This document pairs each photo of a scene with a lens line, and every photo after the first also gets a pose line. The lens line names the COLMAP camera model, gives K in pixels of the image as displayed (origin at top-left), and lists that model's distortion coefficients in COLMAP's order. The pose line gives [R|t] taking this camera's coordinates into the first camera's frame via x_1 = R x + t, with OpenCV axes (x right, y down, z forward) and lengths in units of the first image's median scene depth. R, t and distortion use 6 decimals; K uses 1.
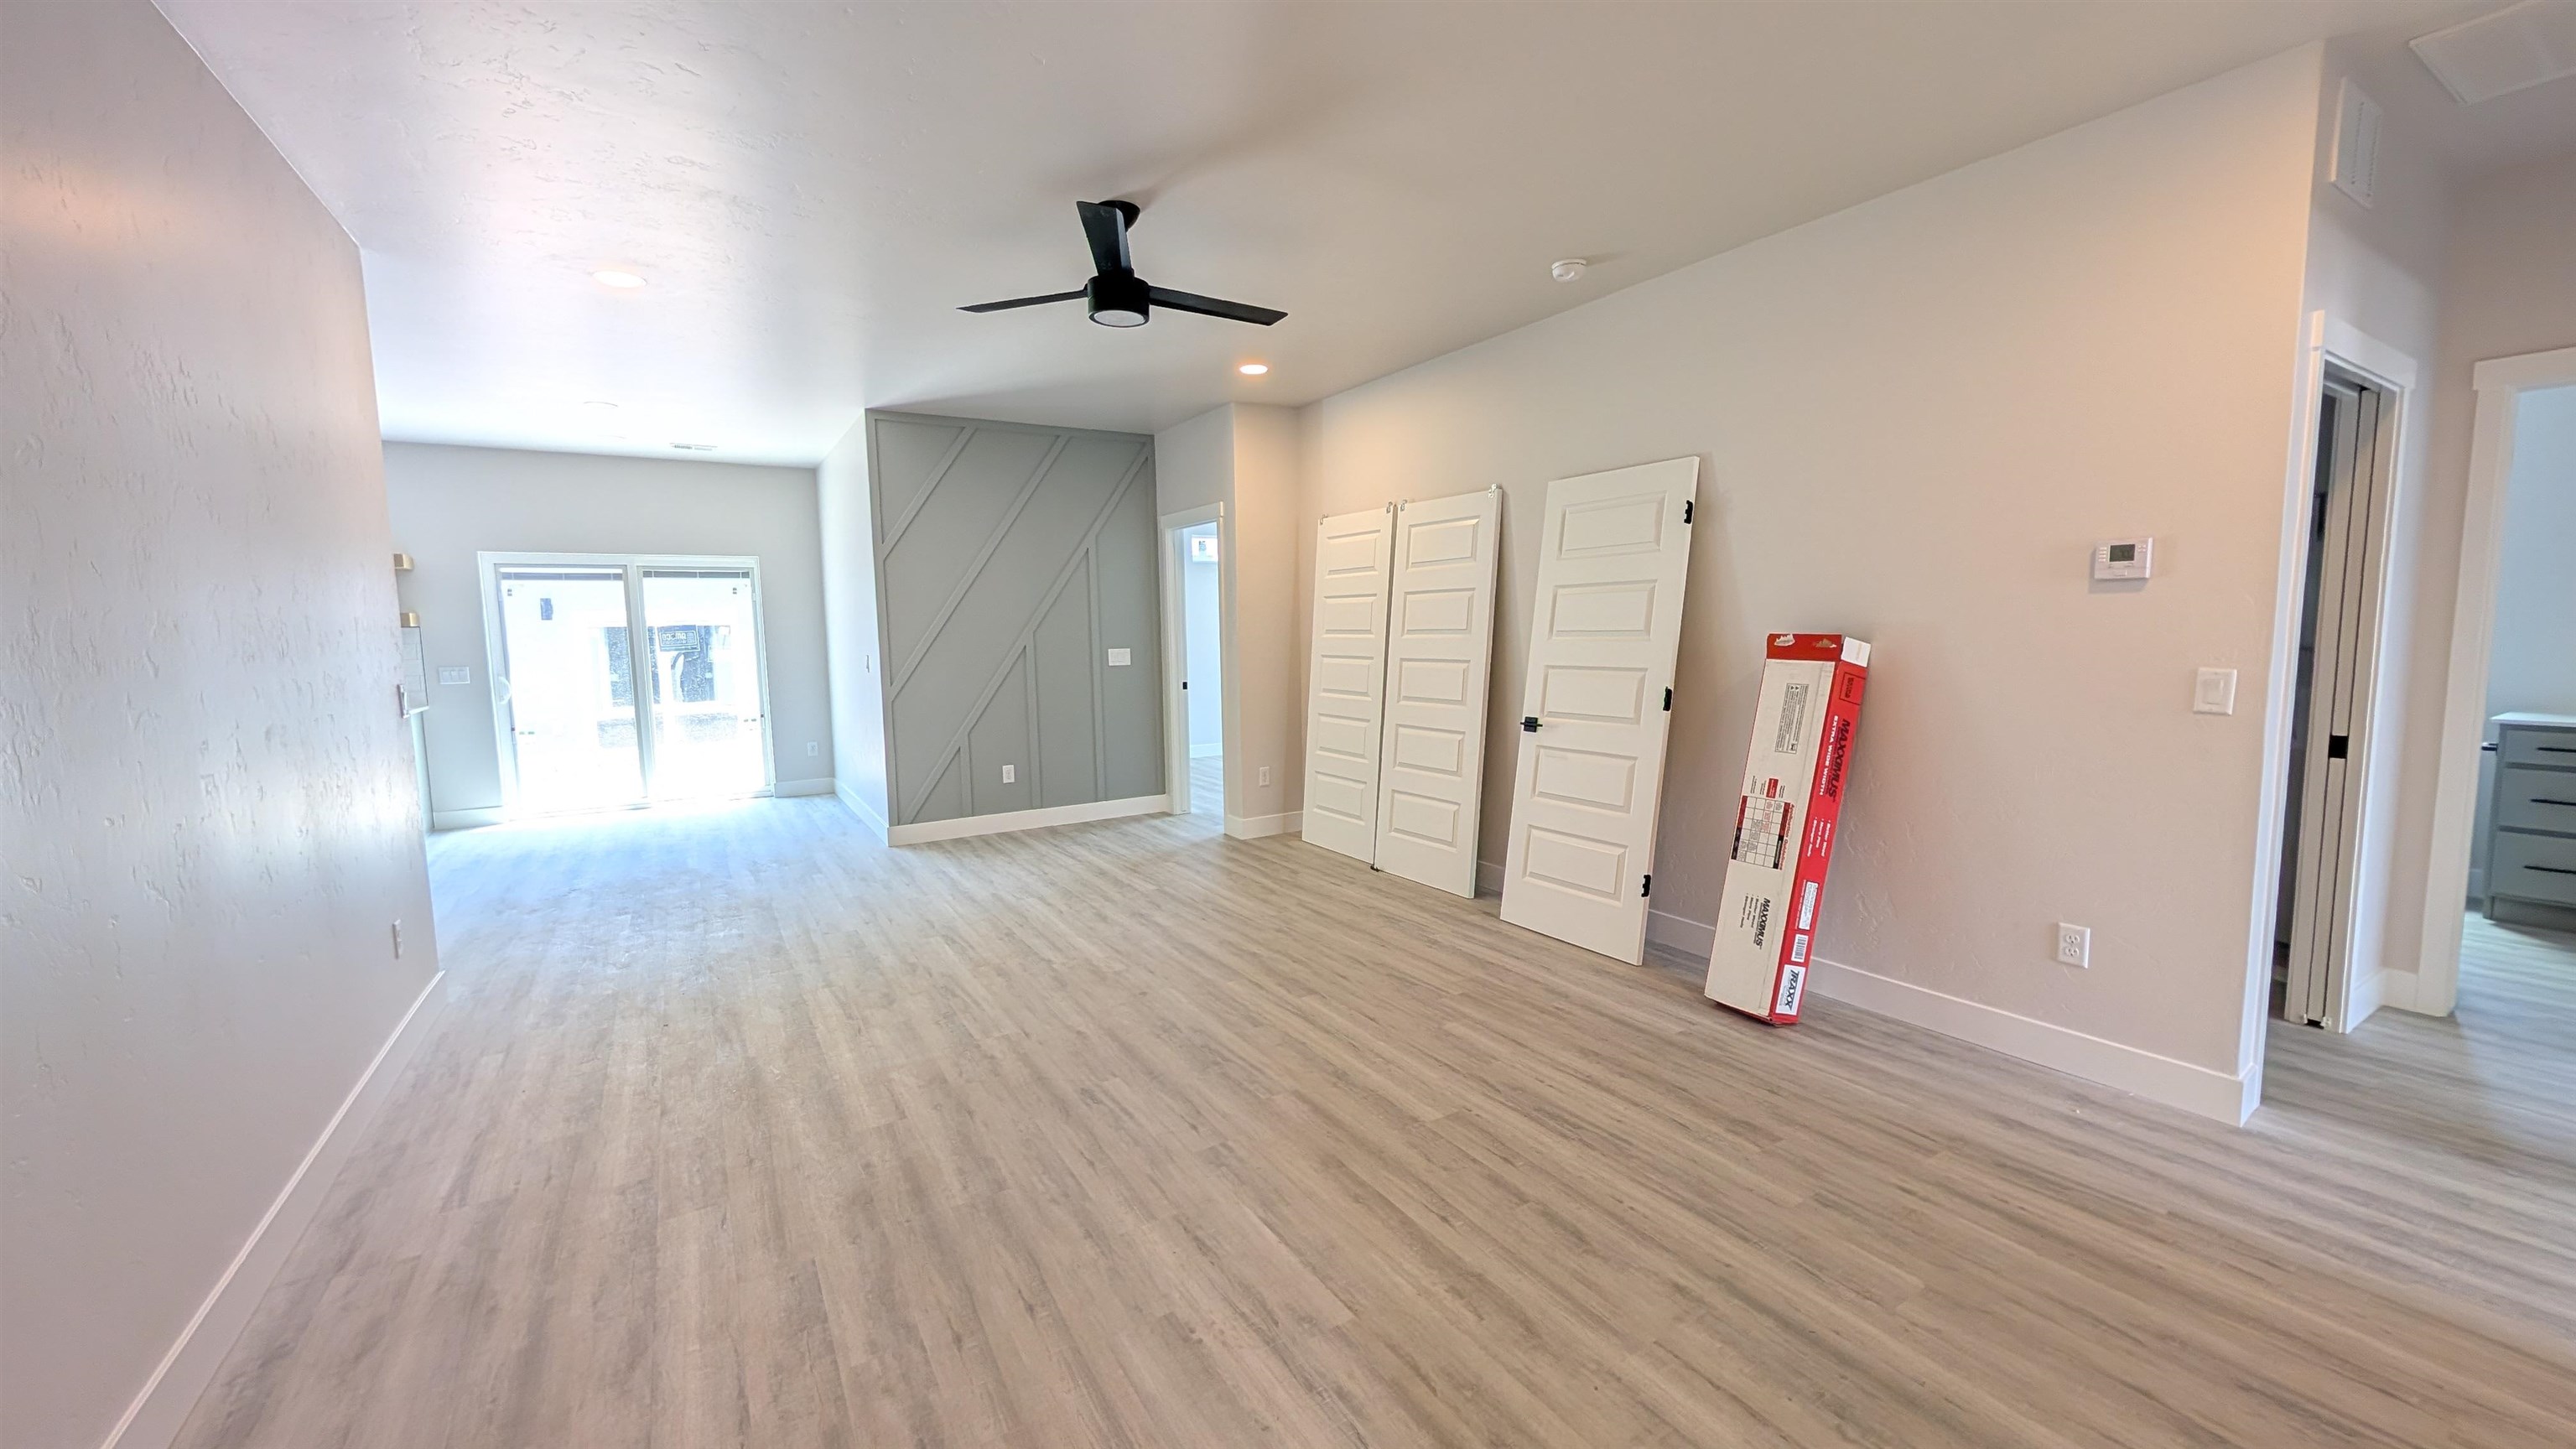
lens RADIAL K [[971.9, 0, 1288.3], [0, 971.9, 727.4], [0, 0, 1]] dist [-0.001215, -0.000087]
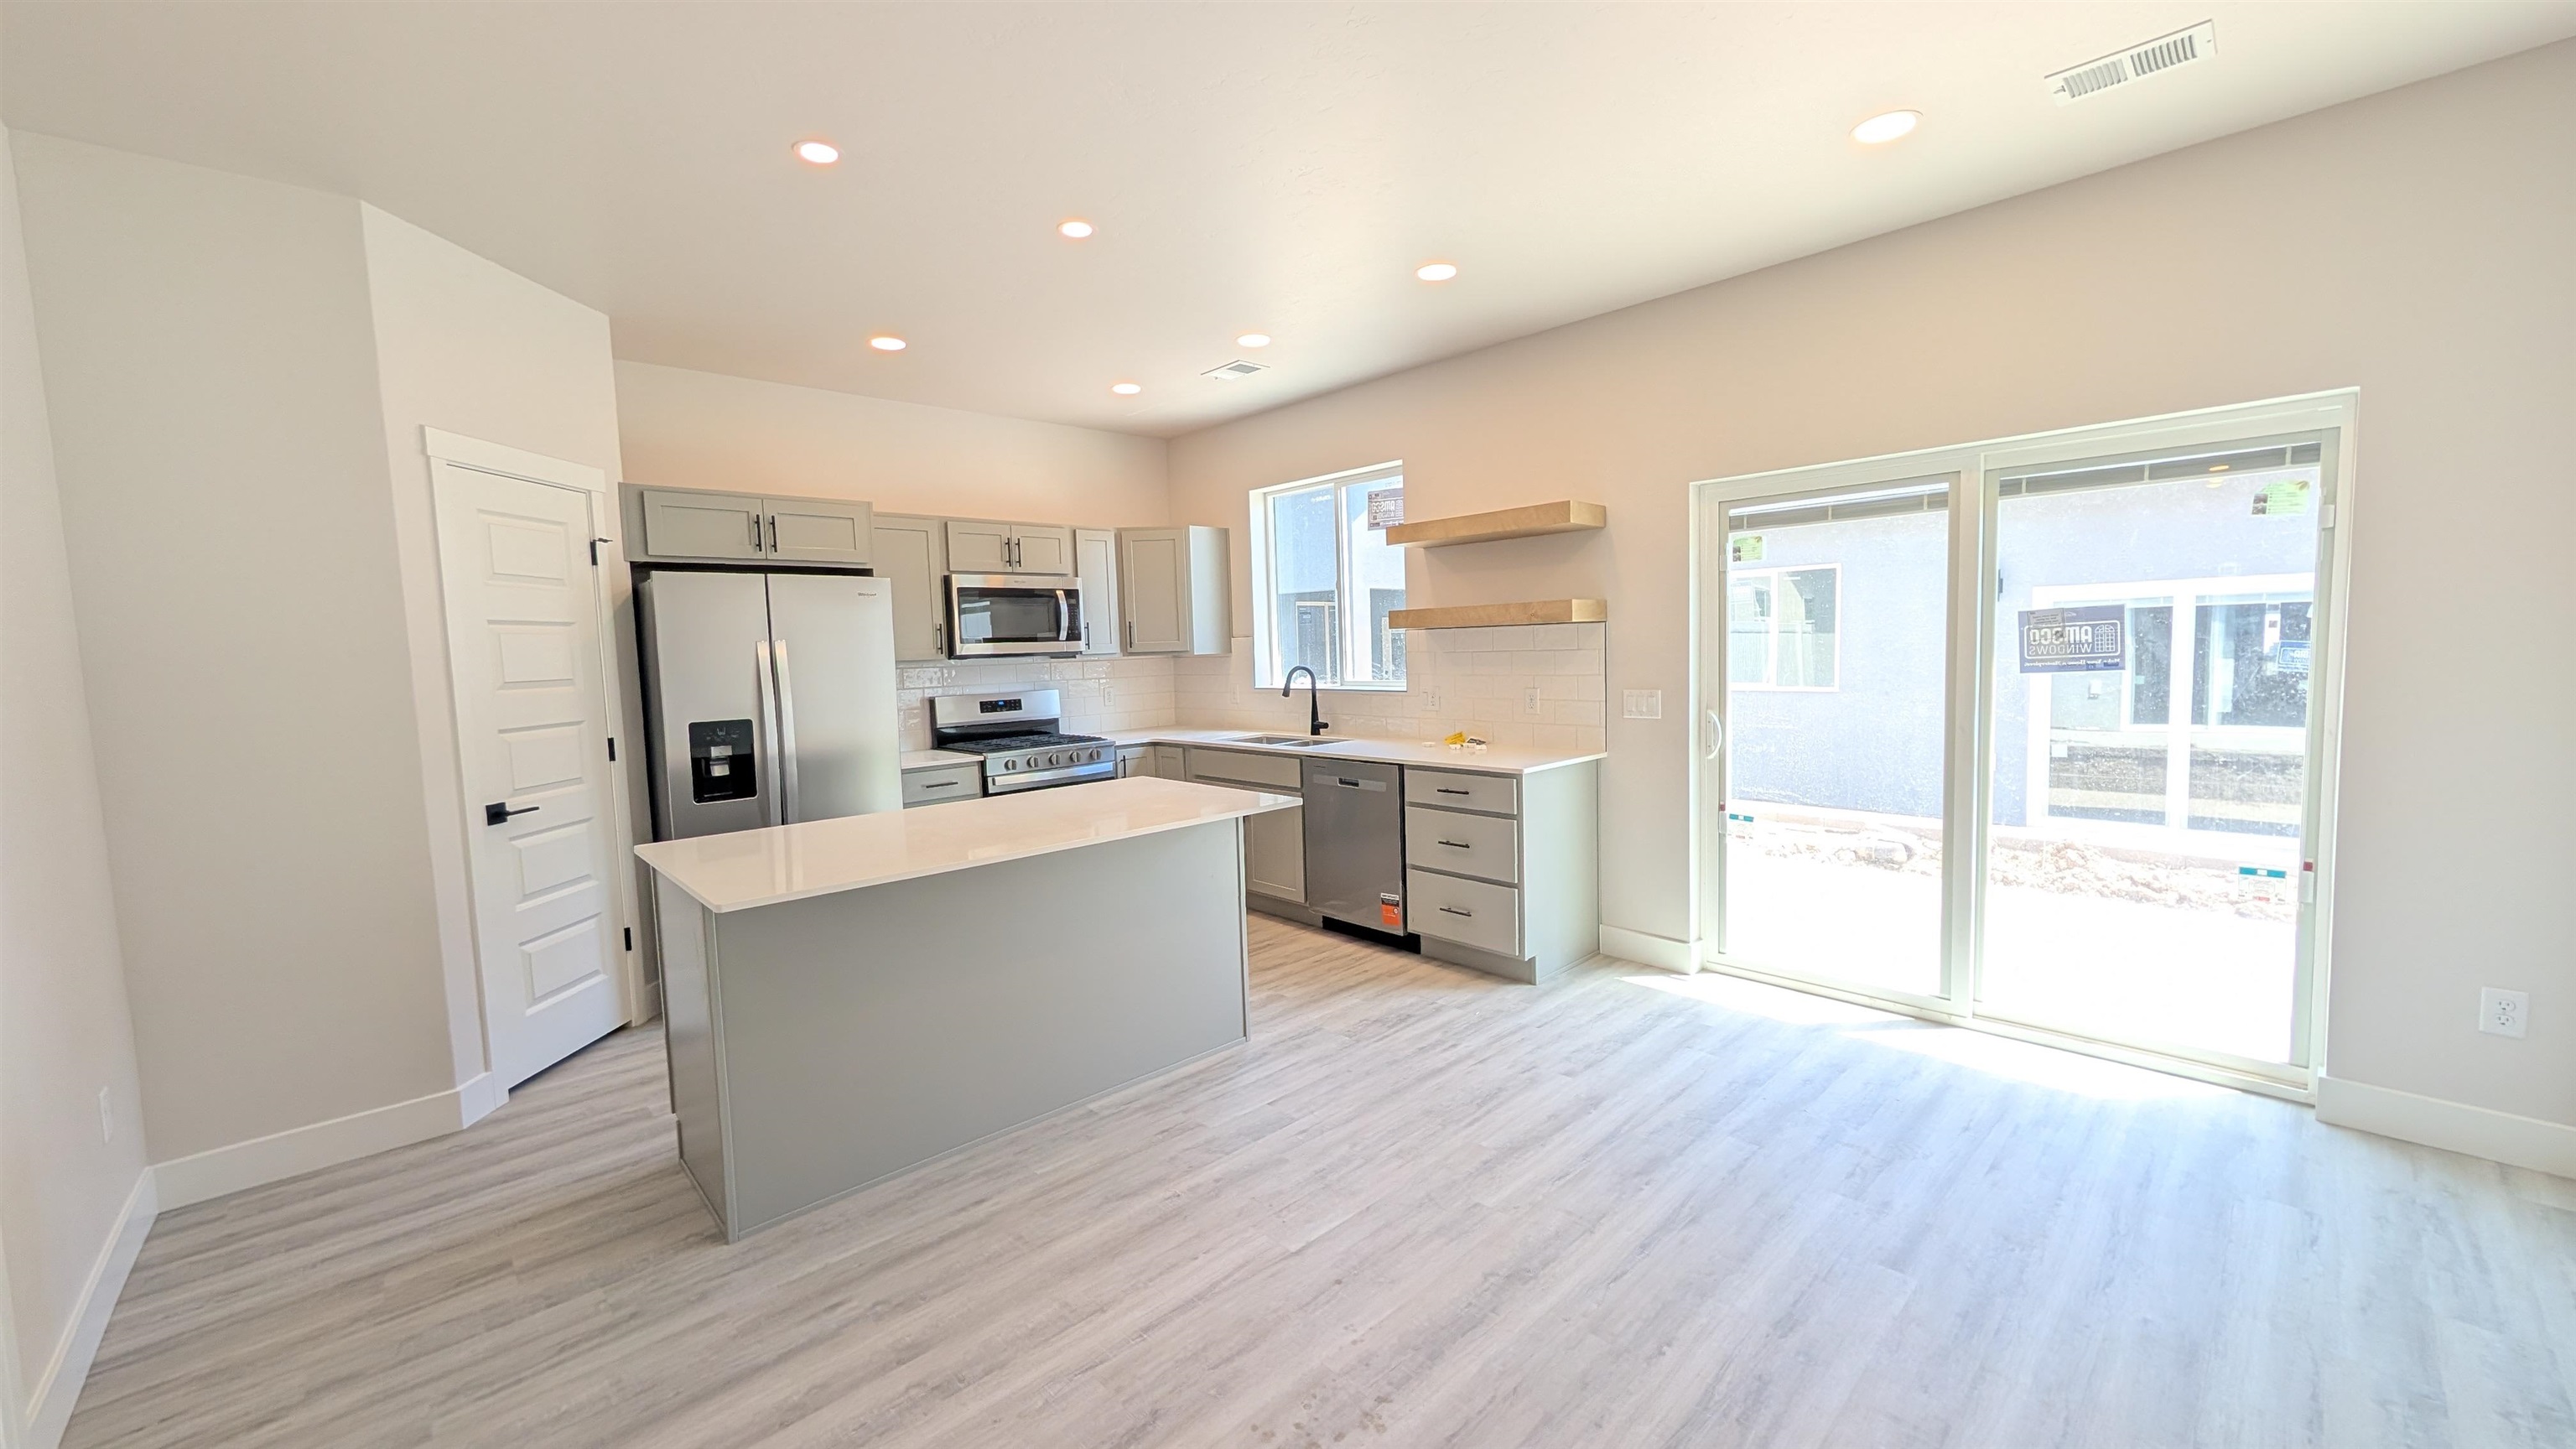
lens RADIAL K [[971.9, 0, 1287.9], [0, 971.9, 716.5], [0, 0, 1]] dist [-0.001215, -0.000087]
pose [[0.188657, 0.096295, -0.977310, -0.303778], [-0.070504, 0.993941, 0.084324, -0.073735], [0.979509, 0.052996, 0.194303, 0.626635]]
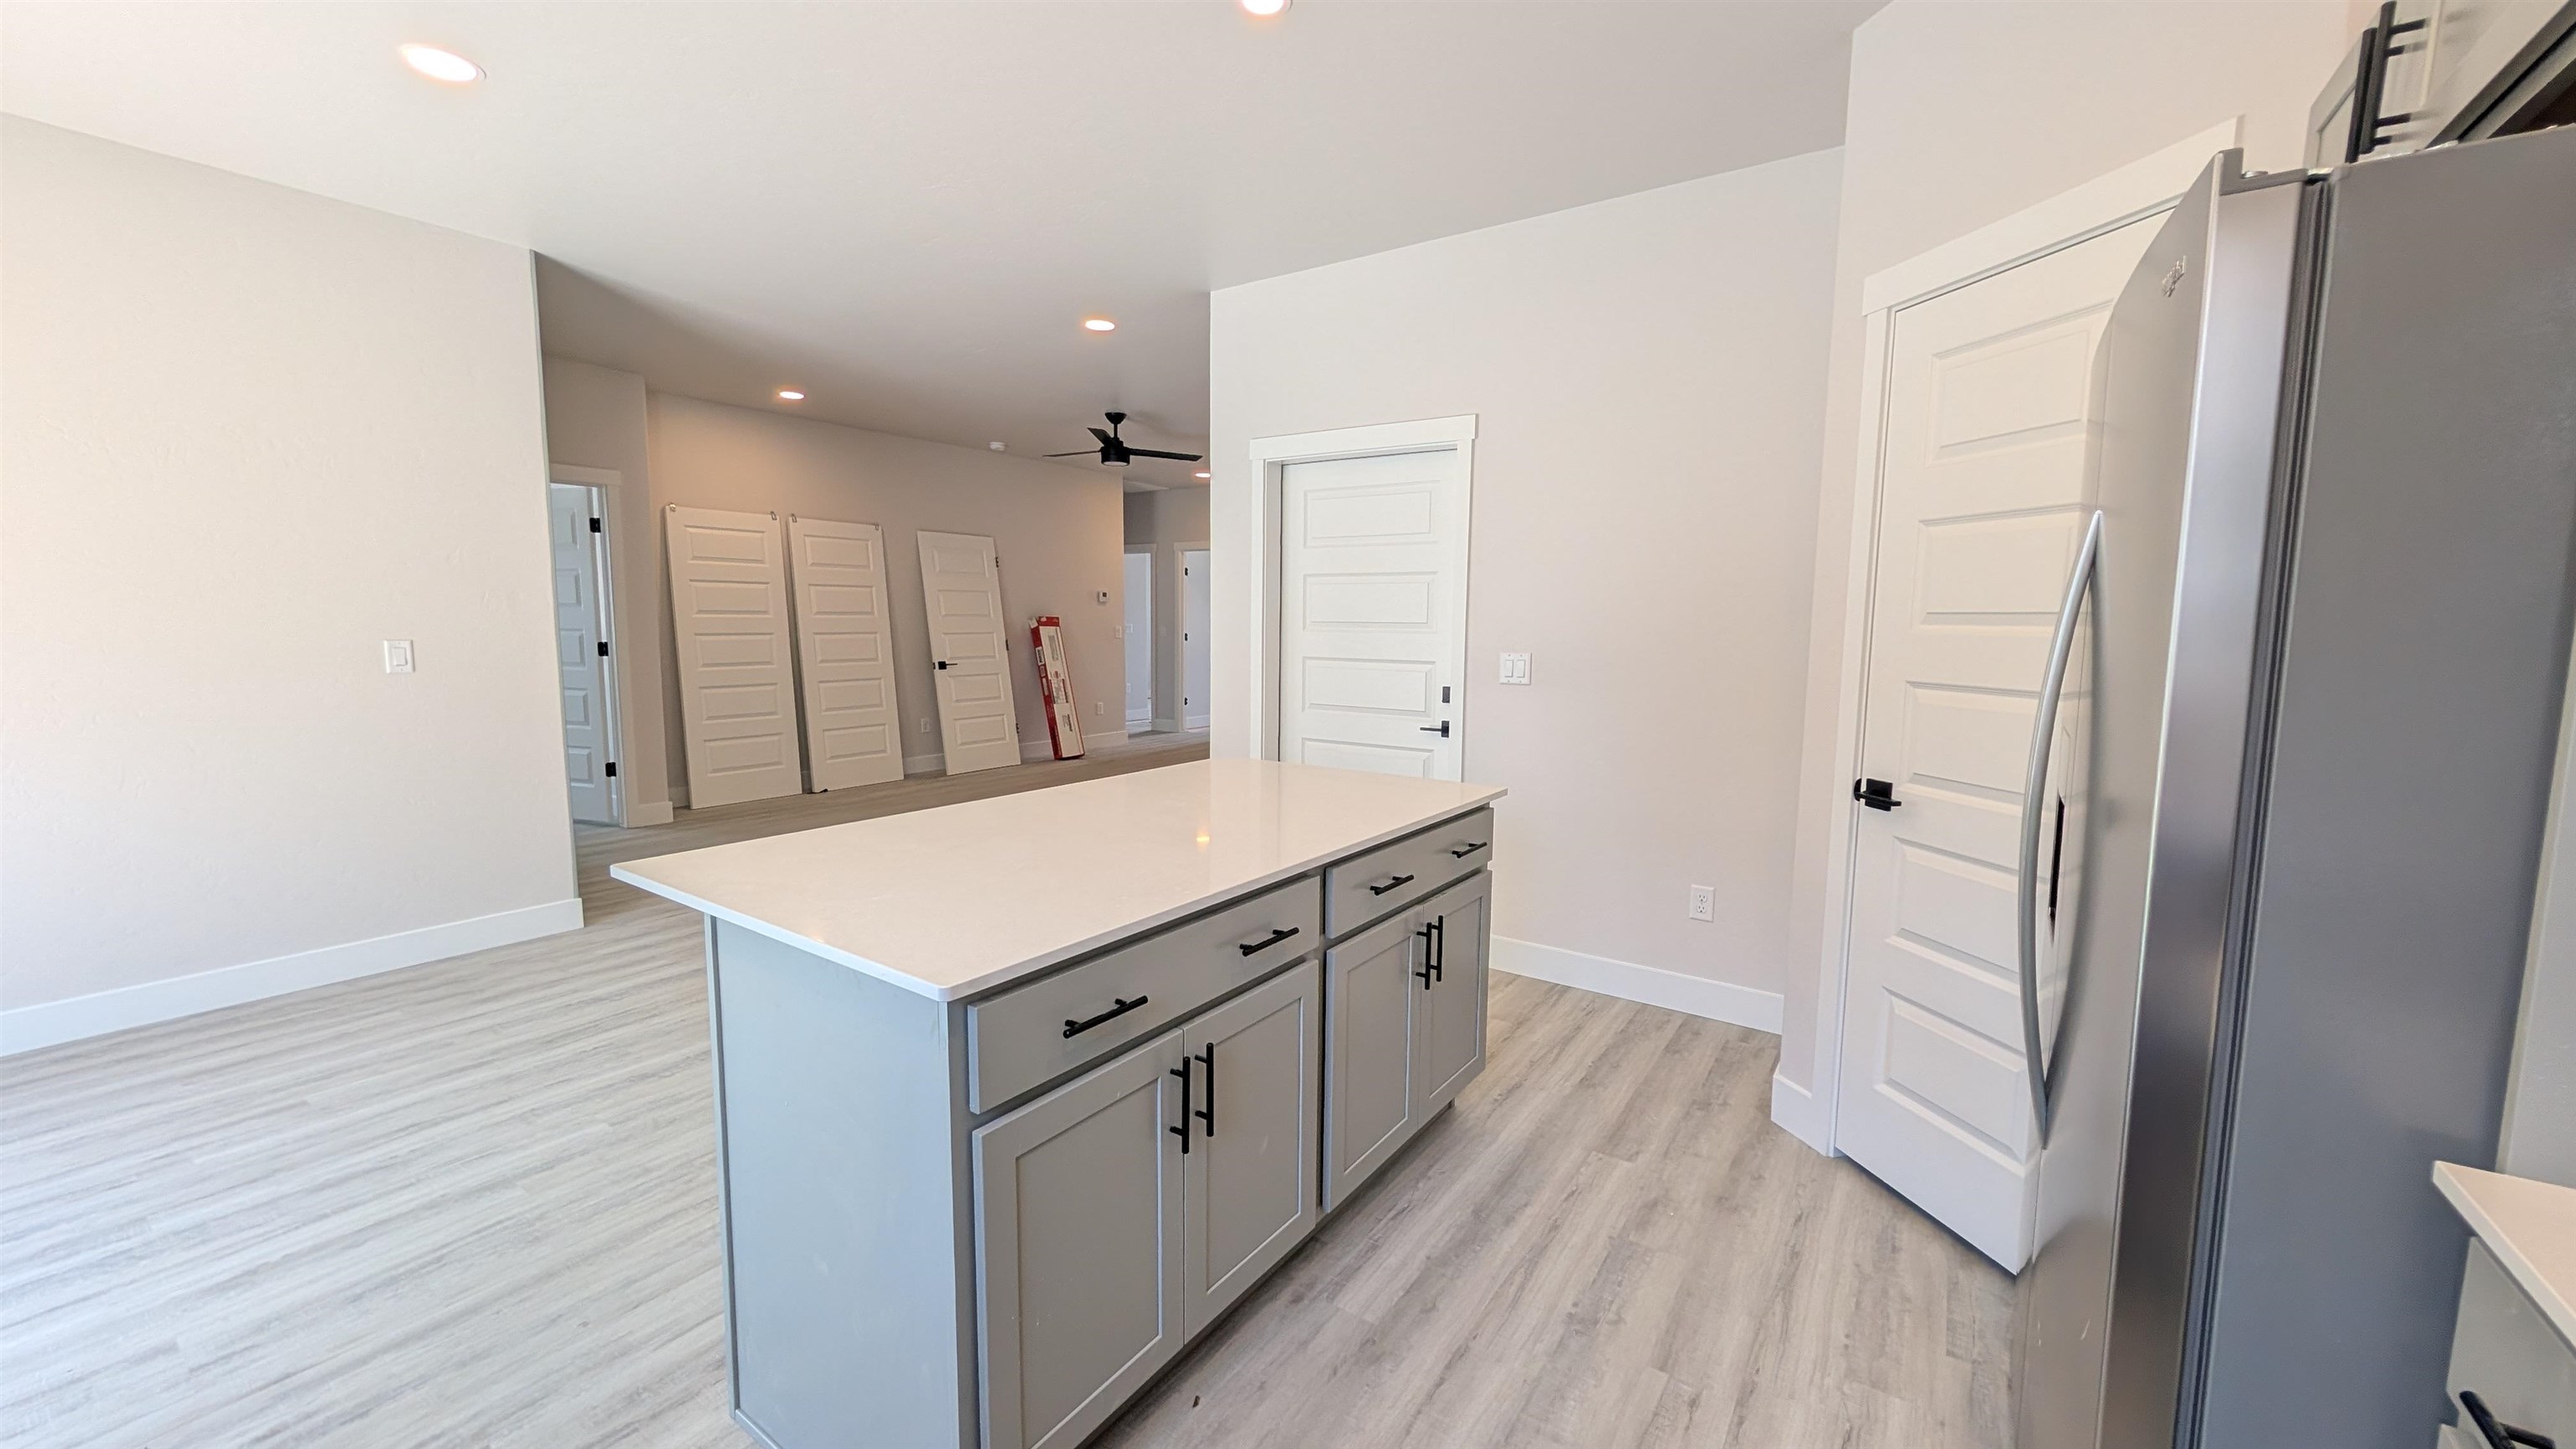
lens RADIAL K [[971.9, 0, 1282.9], [0, 971.9, 723.4], [0, 0, 1]] dist [-0.001215, -0.000087]
pose [[-0.389499, -0.077994, 0.917719, -0.809440], [0.088507, 0.988627, 0.121585, -0.054177], [-0.916764, 0.128582, -0.378166, 0.648936]]
